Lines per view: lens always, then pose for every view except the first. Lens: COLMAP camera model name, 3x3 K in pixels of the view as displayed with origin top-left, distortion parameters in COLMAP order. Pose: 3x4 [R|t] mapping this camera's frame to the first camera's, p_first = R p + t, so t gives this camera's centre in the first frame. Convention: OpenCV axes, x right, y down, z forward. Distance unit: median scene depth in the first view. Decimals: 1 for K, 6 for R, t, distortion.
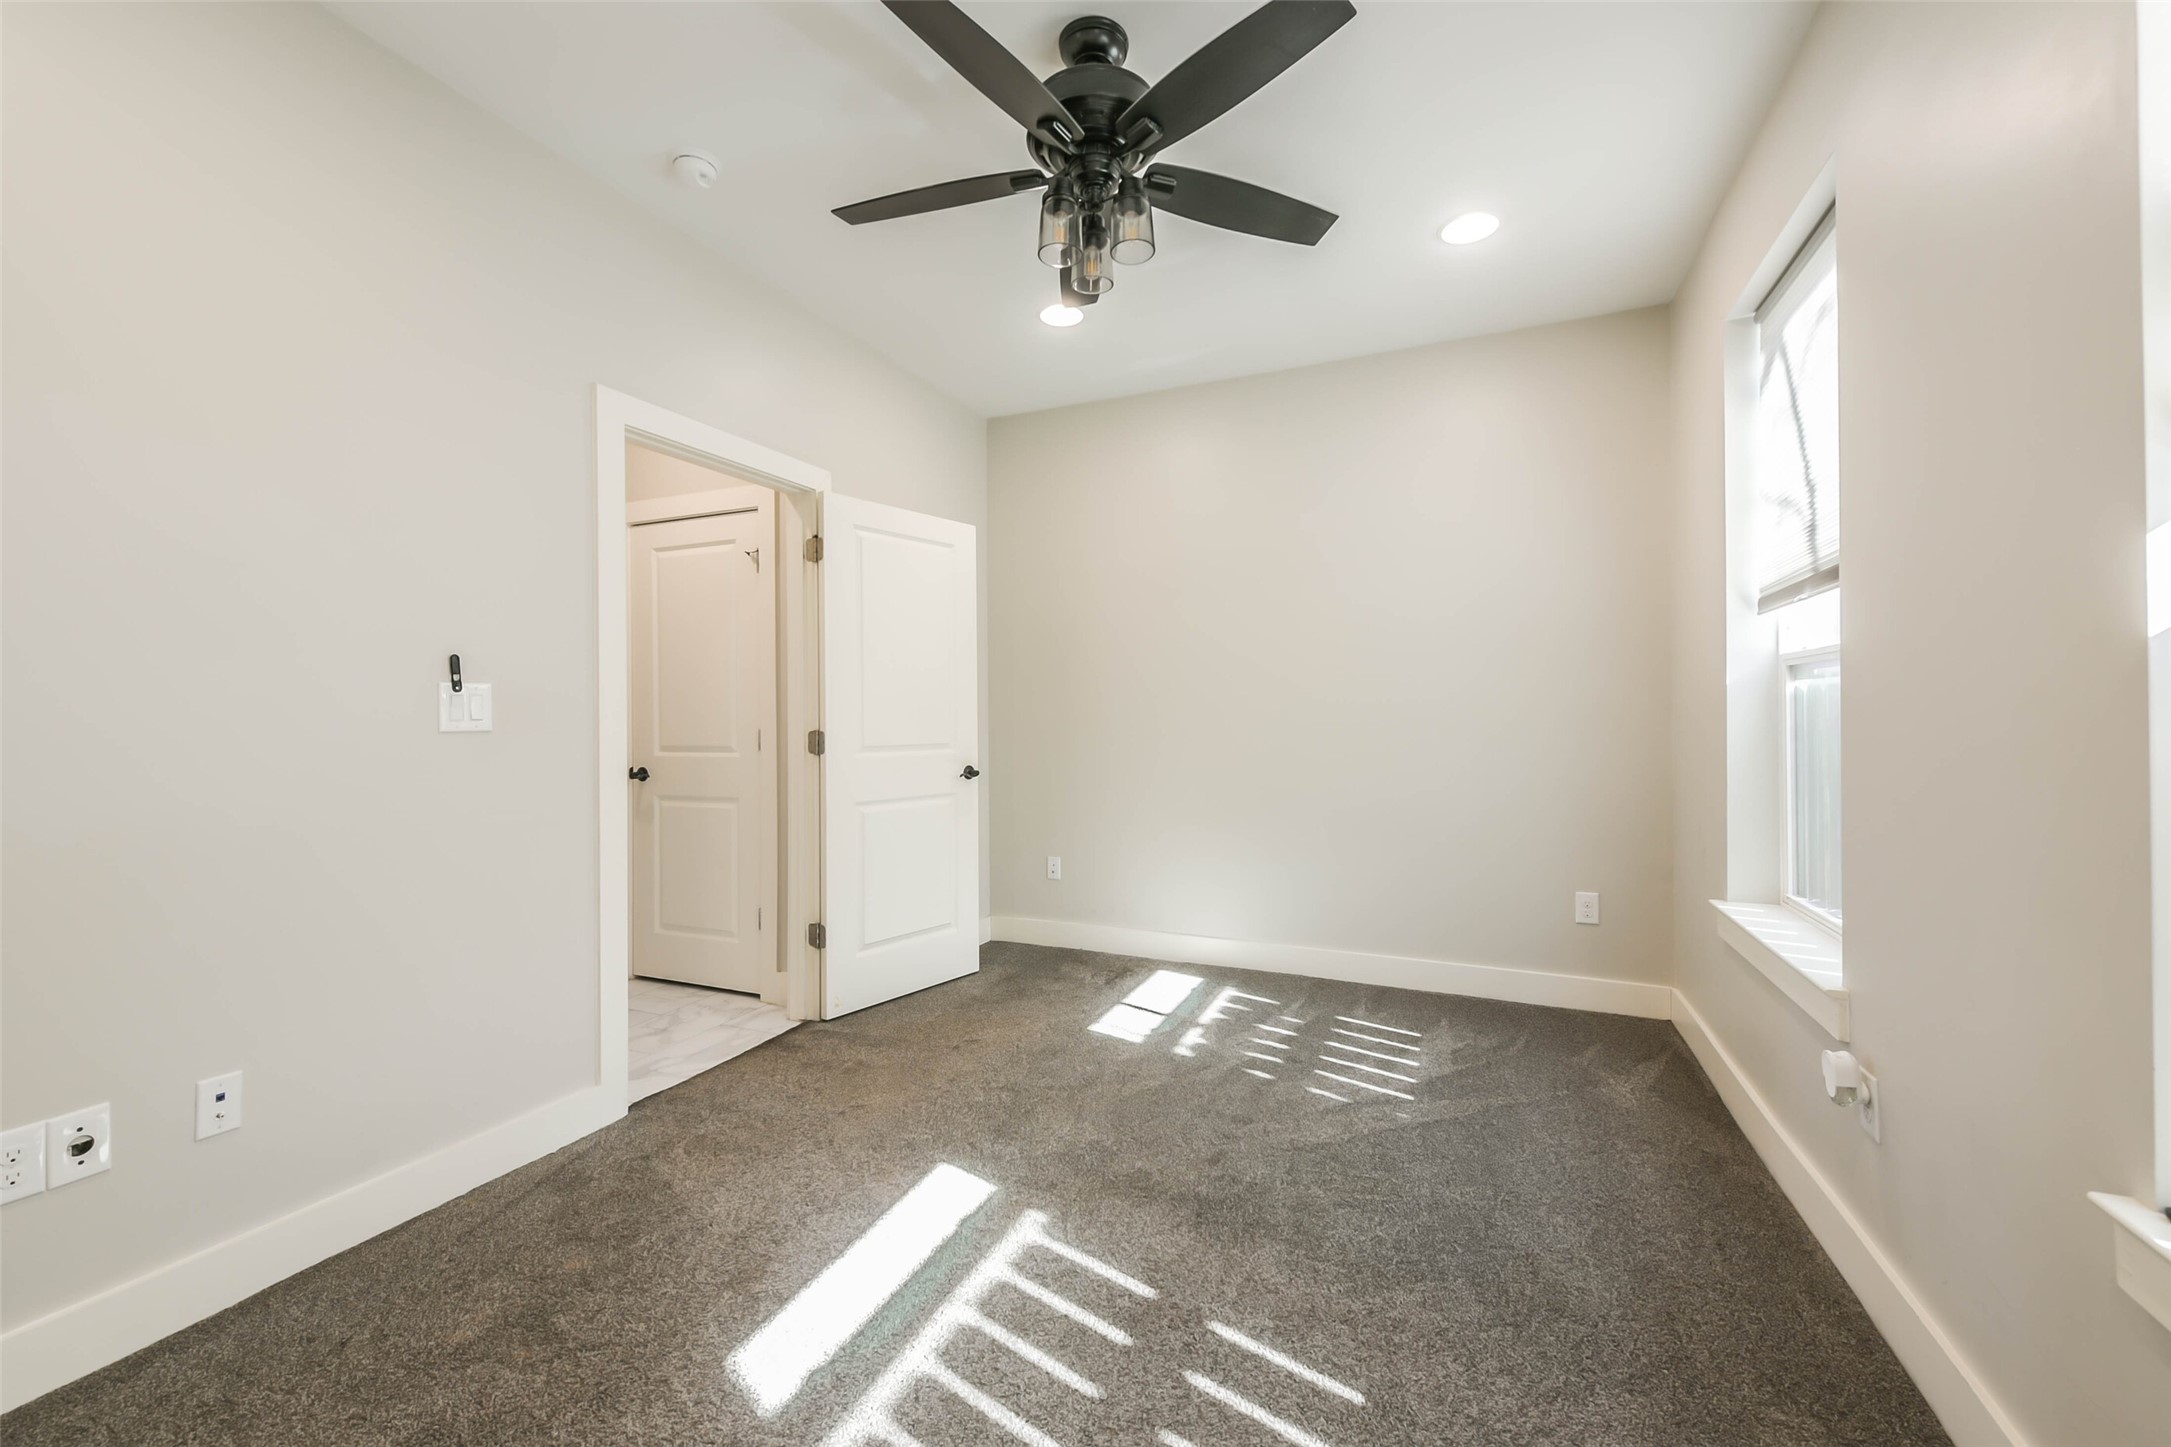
lens RADIAL K [[847.4, 0, 1078.3], [0, 847.4, 719.5], [0, 0, 1]] dist [0.028462, -0.009664]
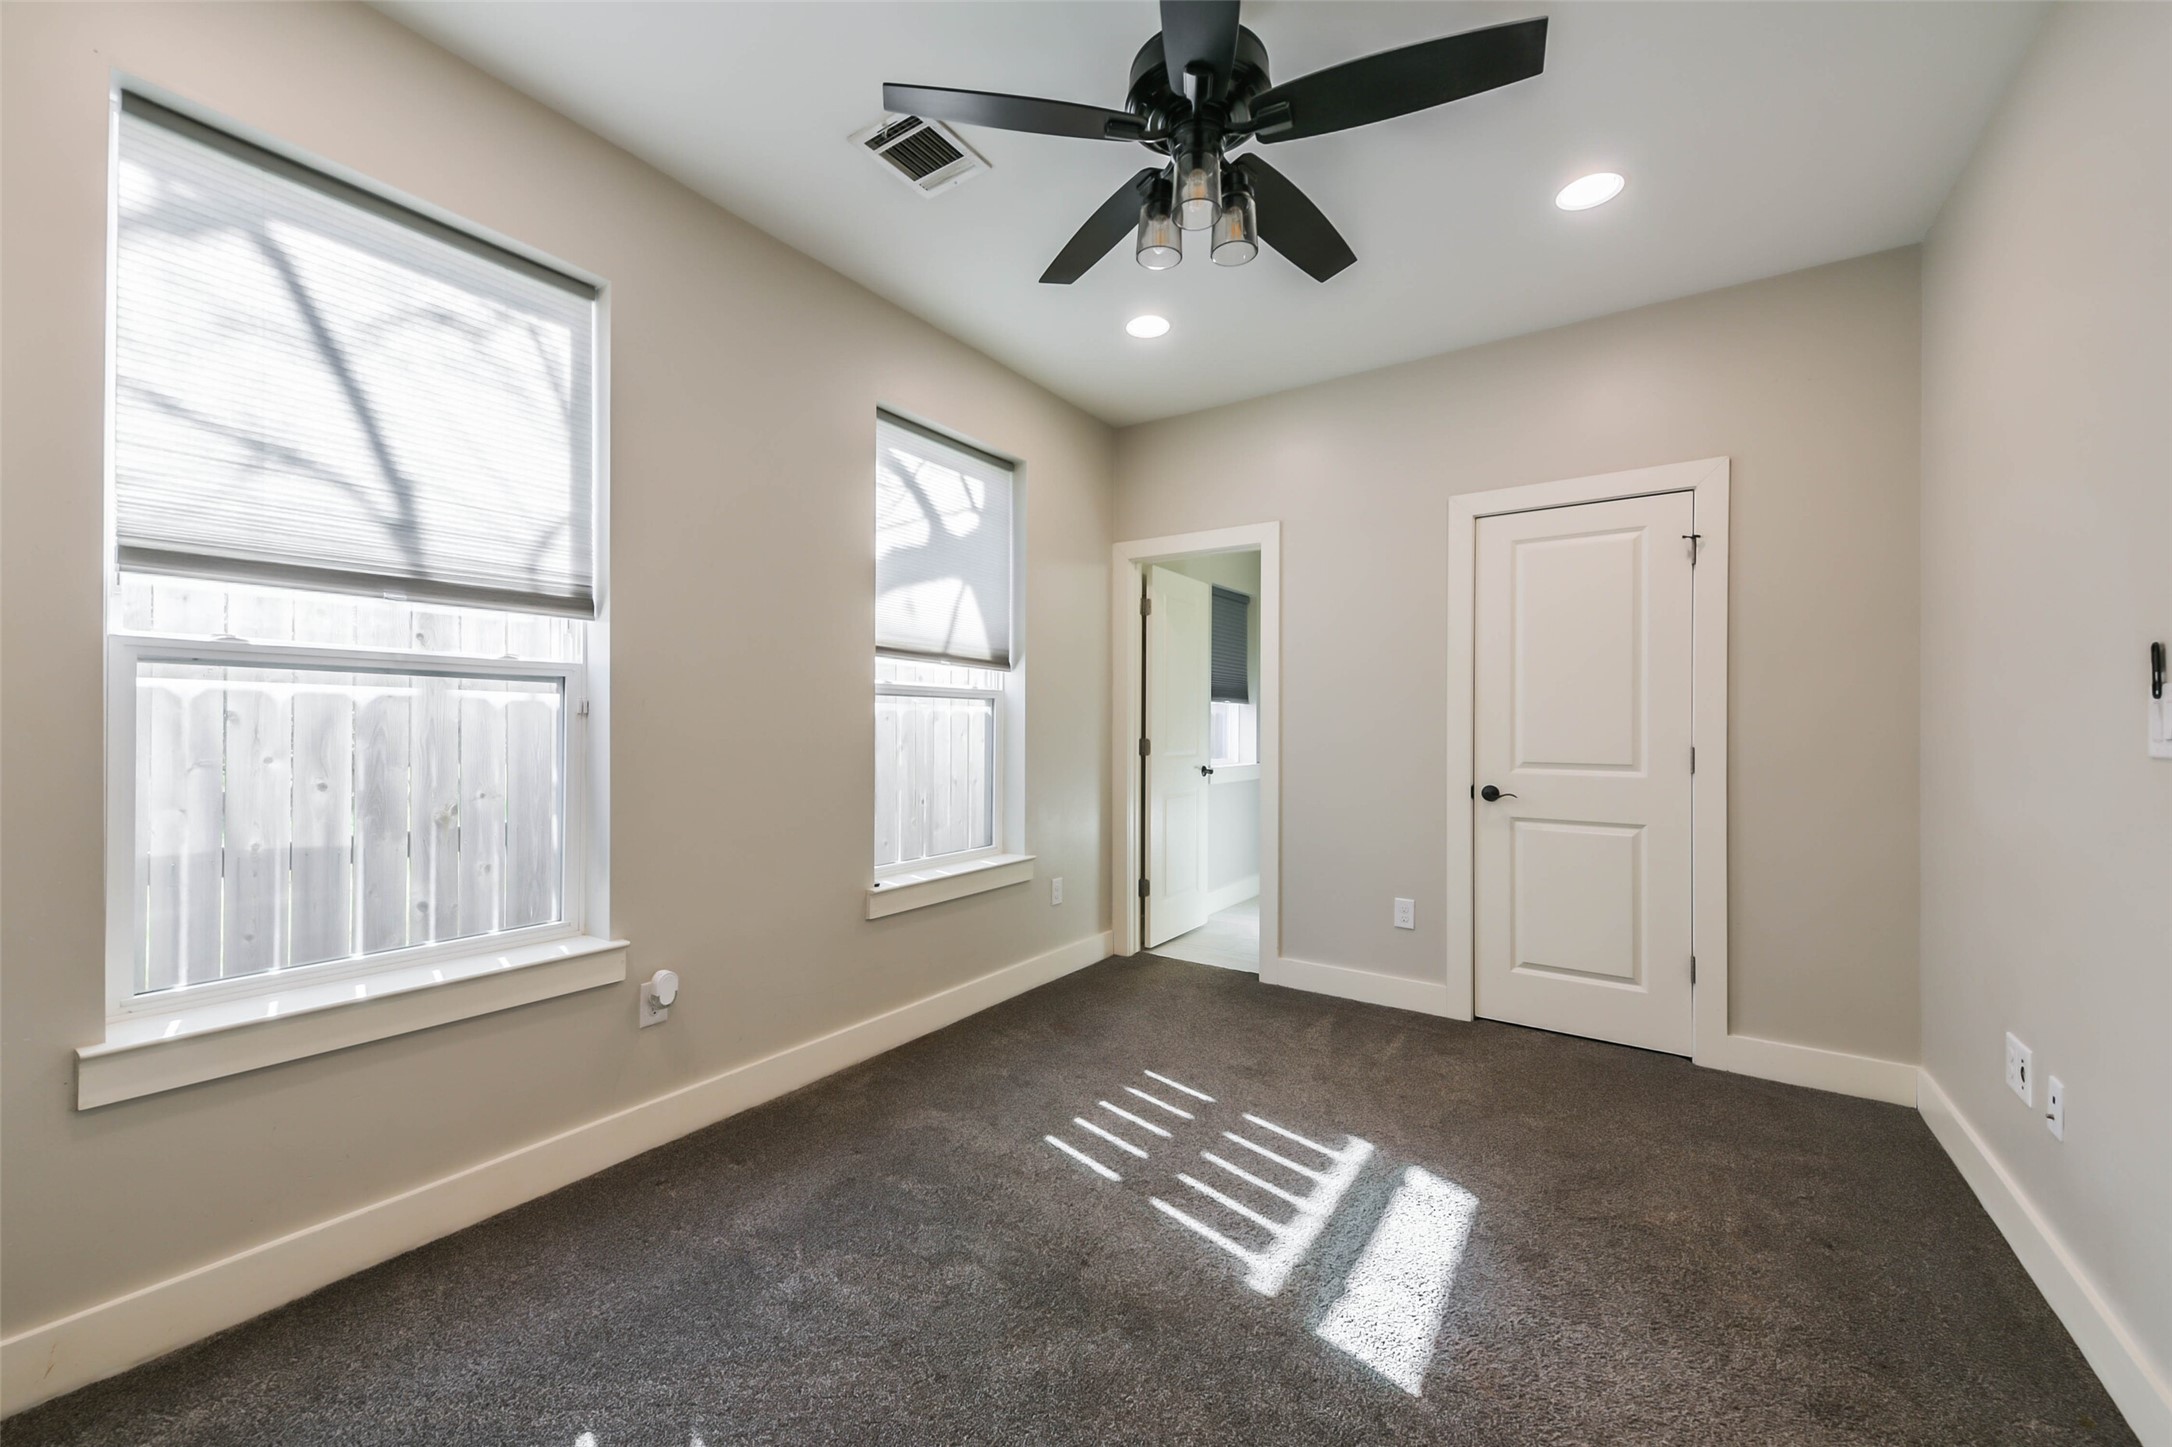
lens RADIAL K [[847.8, 0, 1078.8], [0, 847.8, 719.5], [0, 0, 1]] dist [0.028462, -0.009664]
pose [[-0.983858, 0.005279, 0.178873, -0.028952], [0.004336, 0.999975, -0.005666, -0.018107], [-0.178898, -0.004799, -0.983856, 2.212939]]
